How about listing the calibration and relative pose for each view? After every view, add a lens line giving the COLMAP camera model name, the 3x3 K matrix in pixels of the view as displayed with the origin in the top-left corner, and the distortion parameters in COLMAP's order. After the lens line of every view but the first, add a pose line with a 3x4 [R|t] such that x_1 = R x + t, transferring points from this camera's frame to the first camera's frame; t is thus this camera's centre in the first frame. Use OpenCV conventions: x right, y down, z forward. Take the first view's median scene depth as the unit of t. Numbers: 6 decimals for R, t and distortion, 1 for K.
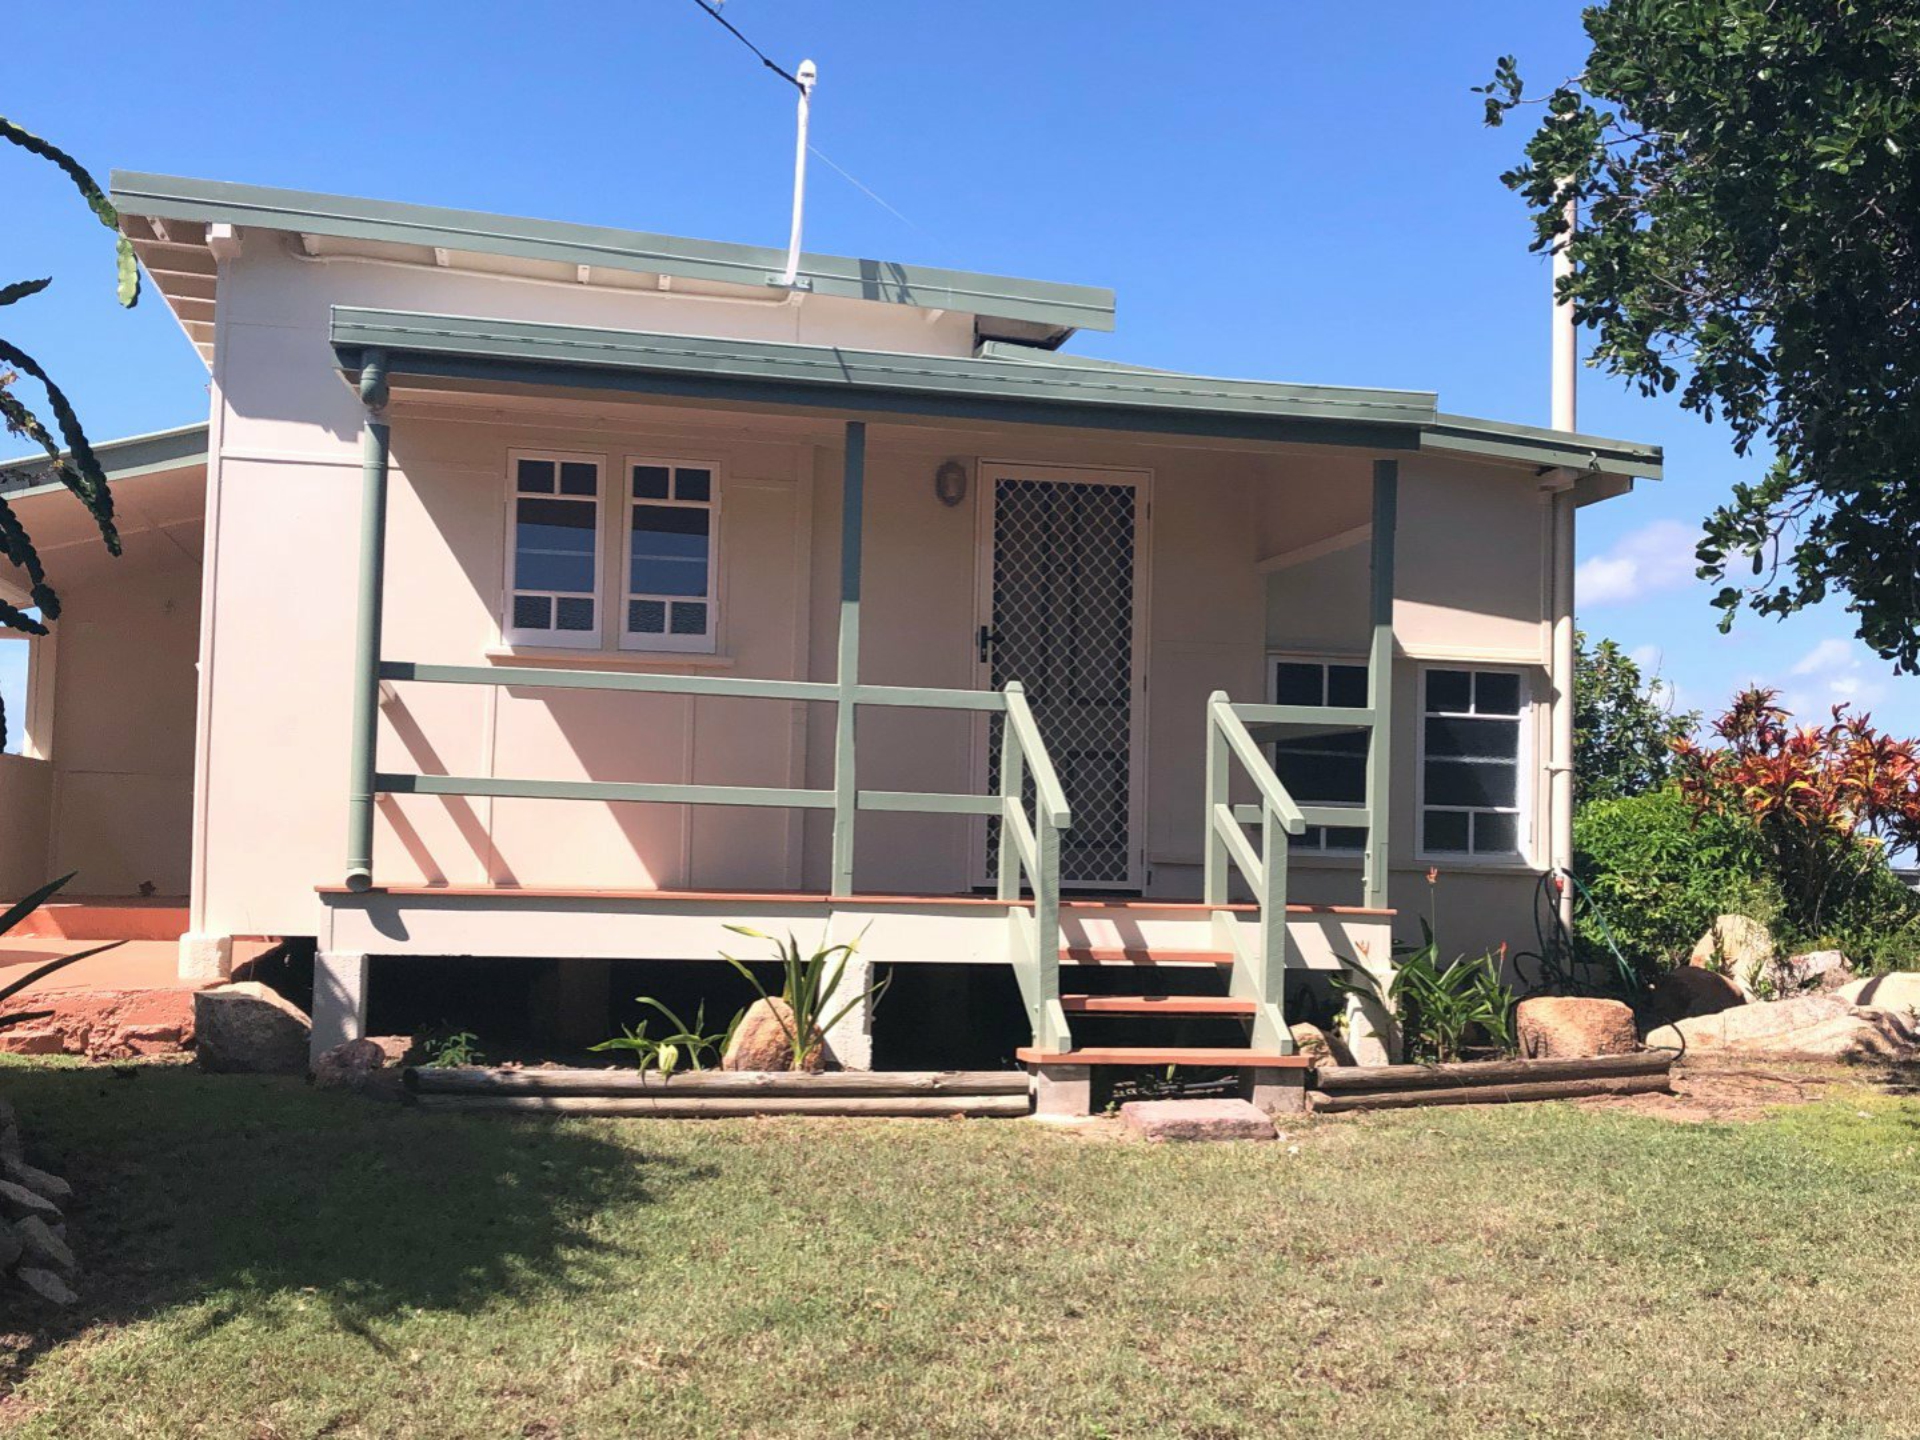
lens RADIAL K [[2249.8, 0, 956.9], [0, 2249.8, 725.2], [0, 0, 1]] dist [0.085514, 0.000000]
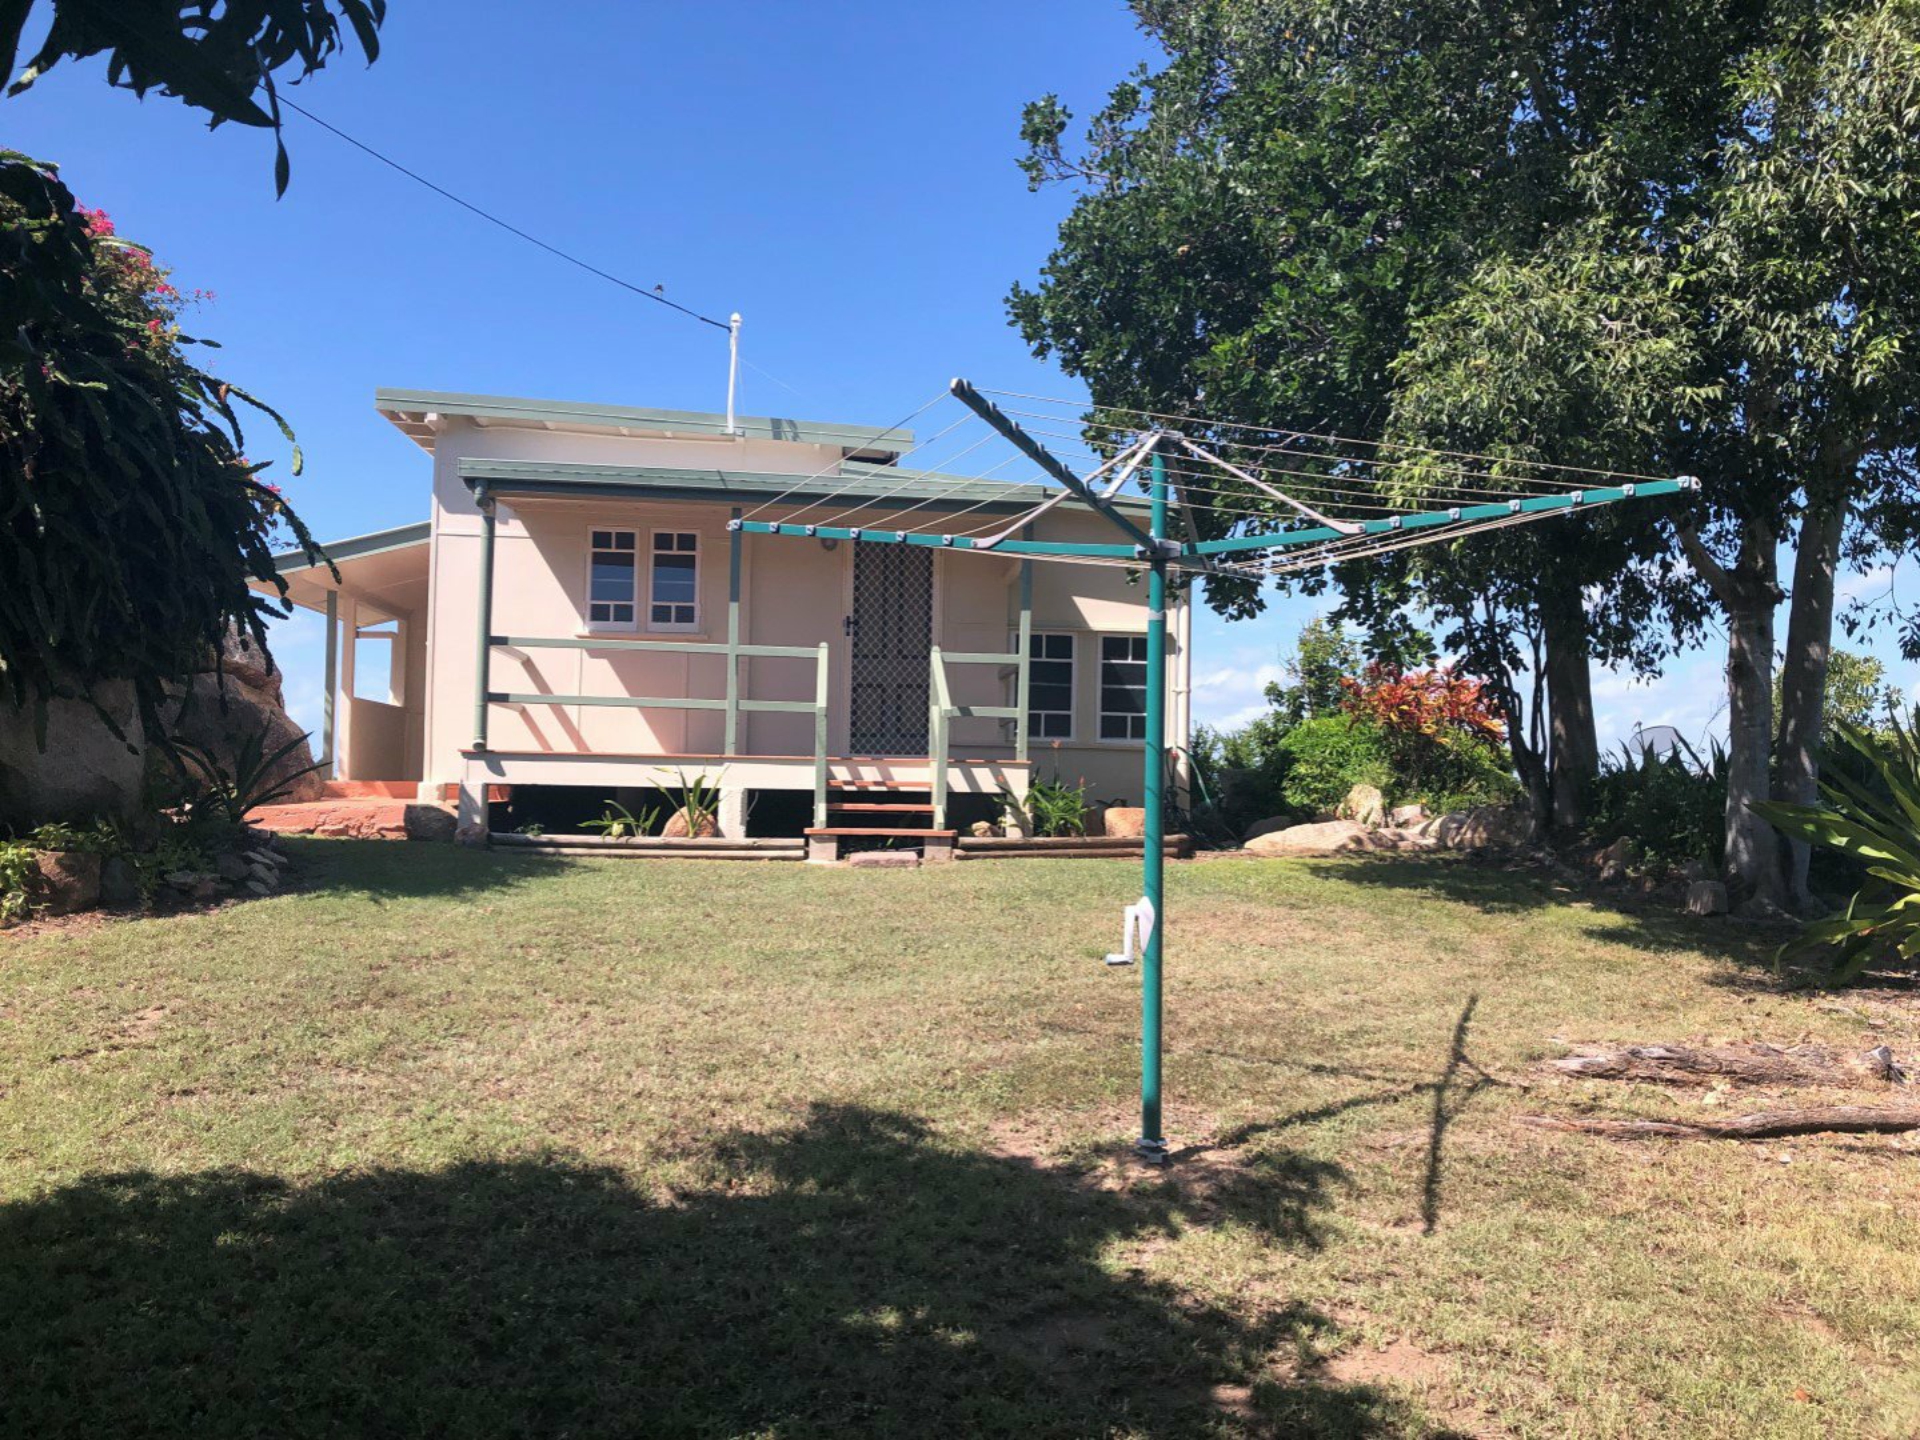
lens RADIAL K [[1573.4, 0, 963.8], [0, 1573.4, 716.7], [0, 0, 1]] dist [0.025158, -0.012062]
pose [[0.995586, -0.011705, -0.093121, 0.258884], [0.012431, 0.999897, 0.007223, 0.034333], [0.093026, -0.008349, 0.995629, -0.304212]]
